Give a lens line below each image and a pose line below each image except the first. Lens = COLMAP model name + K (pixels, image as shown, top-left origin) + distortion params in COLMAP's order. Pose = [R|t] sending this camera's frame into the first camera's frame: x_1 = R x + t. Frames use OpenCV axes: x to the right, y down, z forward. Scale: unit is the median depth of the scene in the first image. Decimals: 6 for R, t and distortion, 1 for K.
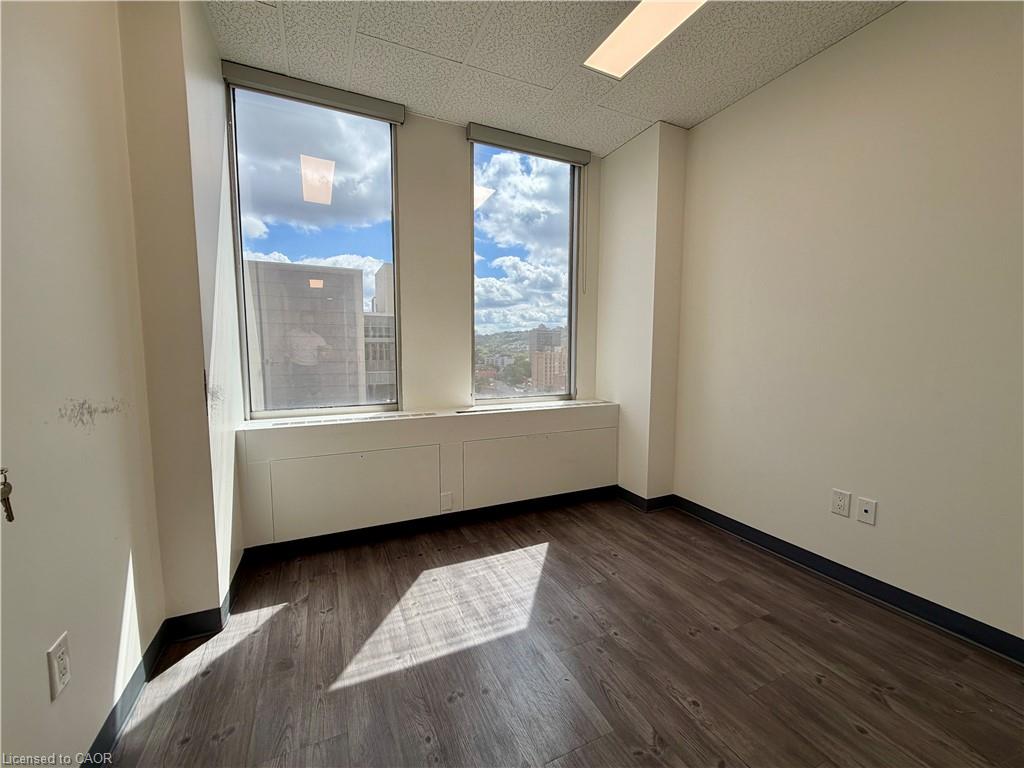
lens RADIAL K [[406.9, 0, 517.0], [0, 406.9, 385.8], [0, 0, 1]] dist [0.001348, 0.000183]
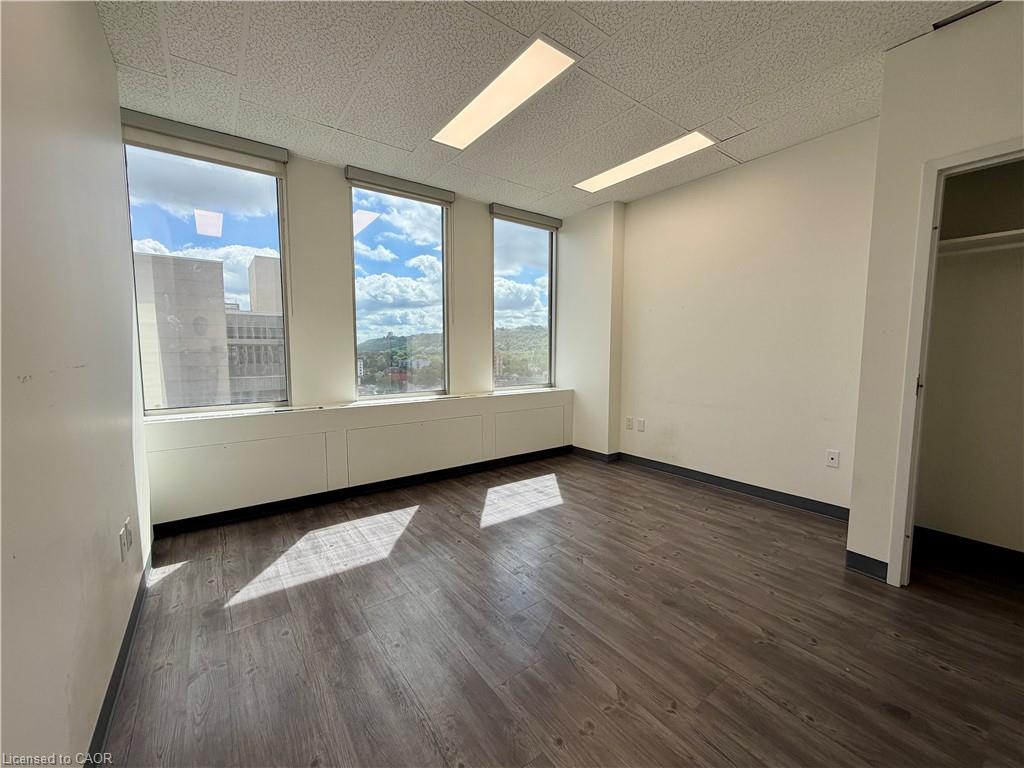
lens RADIAL K [[406.9, 0, 506.3], [0, 406.9, 383.3], [0, 0, 1]] dist [0.001348, 0.000183]
pose [[0.983448, -0.003450, 0.181159, 0.116980], [0.005783, 0.999907, -0.012351, 0.021158], [-0.181100, 0.013194, 0.983376, -0.253060]]
